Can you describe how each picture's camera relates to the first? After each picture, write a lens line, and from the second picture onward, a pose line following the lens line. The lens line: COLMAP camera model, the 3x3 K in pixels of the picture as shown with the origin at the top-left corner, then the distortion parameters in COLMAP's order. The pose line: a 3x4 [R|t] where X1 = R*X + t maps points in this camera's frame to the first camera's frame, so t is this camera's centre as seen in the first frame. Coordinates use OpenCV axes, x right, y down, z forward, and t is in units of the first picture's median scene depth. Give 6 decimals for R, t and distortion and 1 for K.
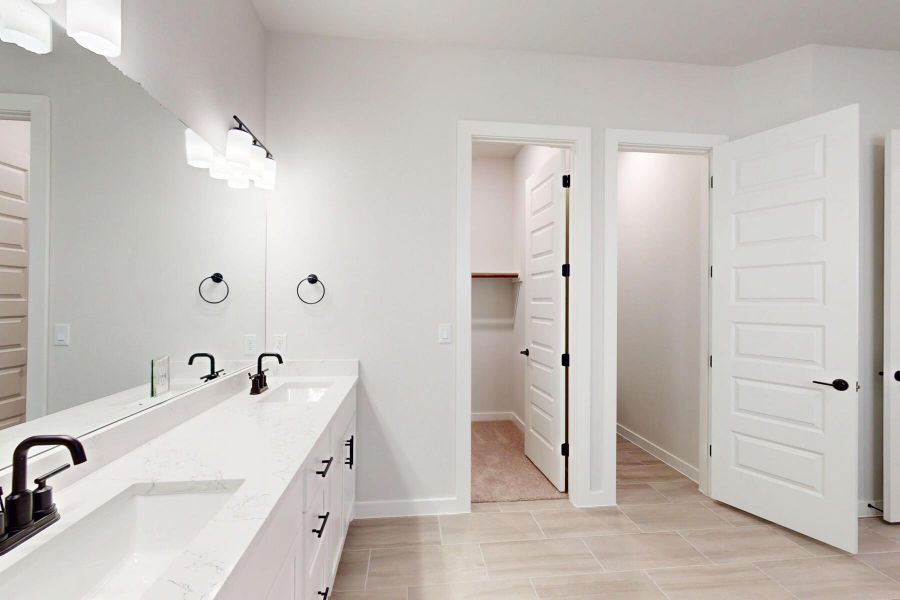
lens RADIAL K [[392.1, 0, 450.0], [0, 392.1, 300.0], [0, 0, 1]] dist [0.001293, -0.000303]
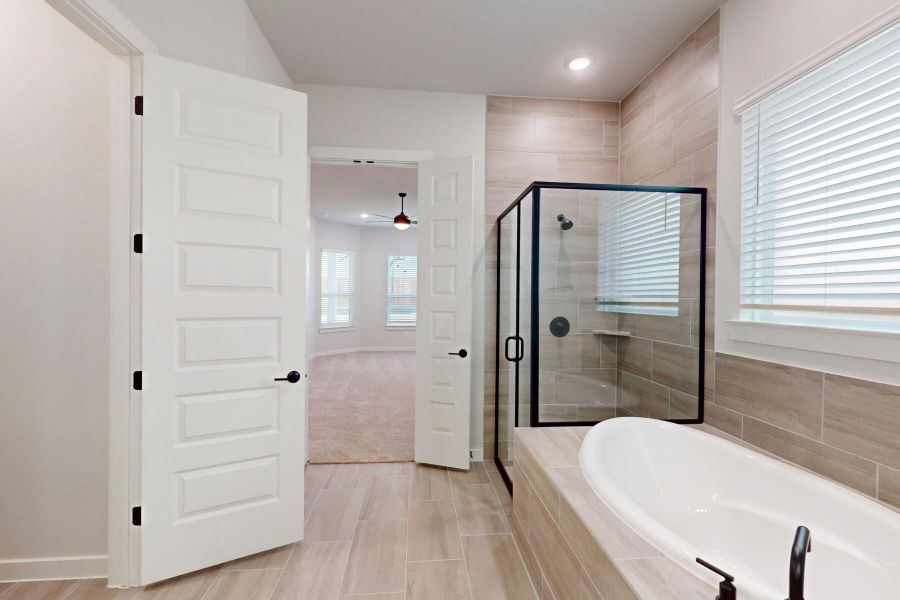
lens RADIAL K [[392.1, 0, 450.0], [0, 392.1, 300.0], [0, 0, 1]] dist [0.001293, -0.000303]
pose [[0.024179, -0.015745, 0.999584, 0.027720], [-0.017448, 0.999717, 0.016169, 0.001903], [-0.999555, -0.017832, 0.023898, 0.527112]]
